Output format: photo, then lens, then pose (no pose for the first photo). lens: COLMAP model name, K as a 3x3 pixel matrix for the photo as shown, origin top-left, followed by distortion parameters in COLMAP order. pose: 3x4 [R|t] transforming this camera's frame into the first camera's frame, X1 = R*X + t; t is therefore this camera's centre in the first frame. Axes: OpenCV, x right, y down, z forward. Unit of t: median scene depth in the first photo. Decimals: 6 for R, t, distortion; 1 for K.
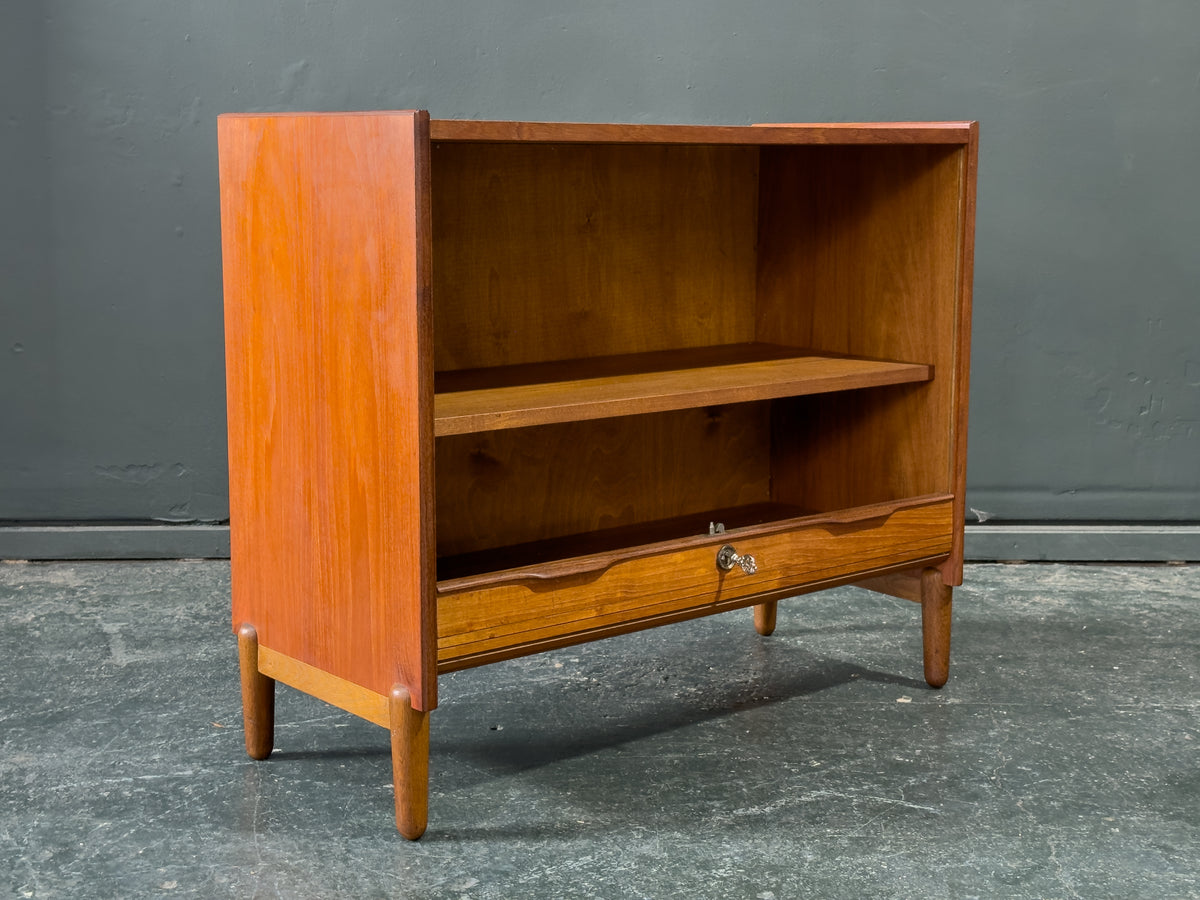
lens RADIAL K [[1712.6, 0, 623.3], [0, 1712.6, 426.8], [0, 0, 1]] dist [0.173746, -0.312612]
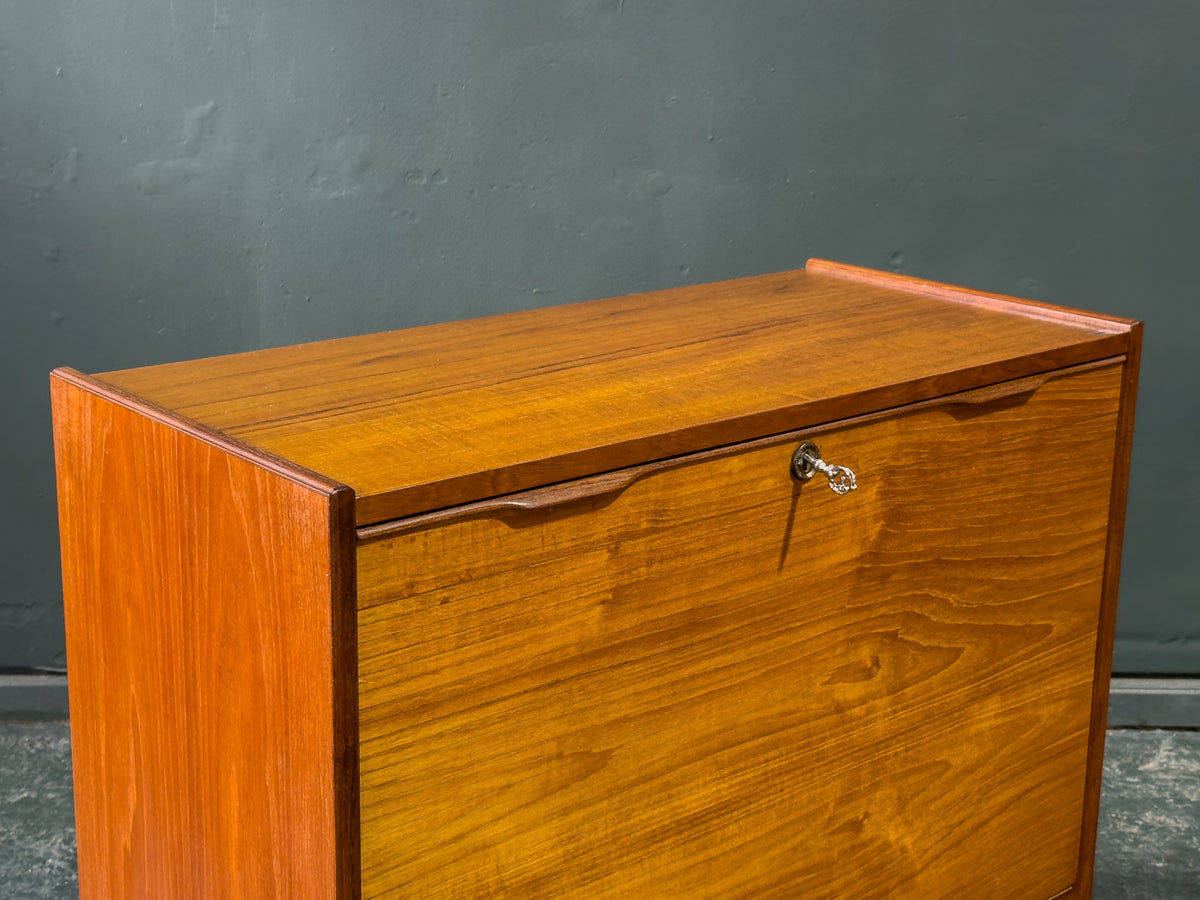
lens RADIAL K [[1736.8, 0, 594.2], [0, 1736.8, 417.2], [0, 0, 1]] dist [0.168582, -0.193122]
pose [[0.999962, 0.008727, -0.000557, -0.018256], [-0.008609, 0.993605, 0.112586, -0.224819], [0.001536, -0.112577, 0.993642, 0.289854]]
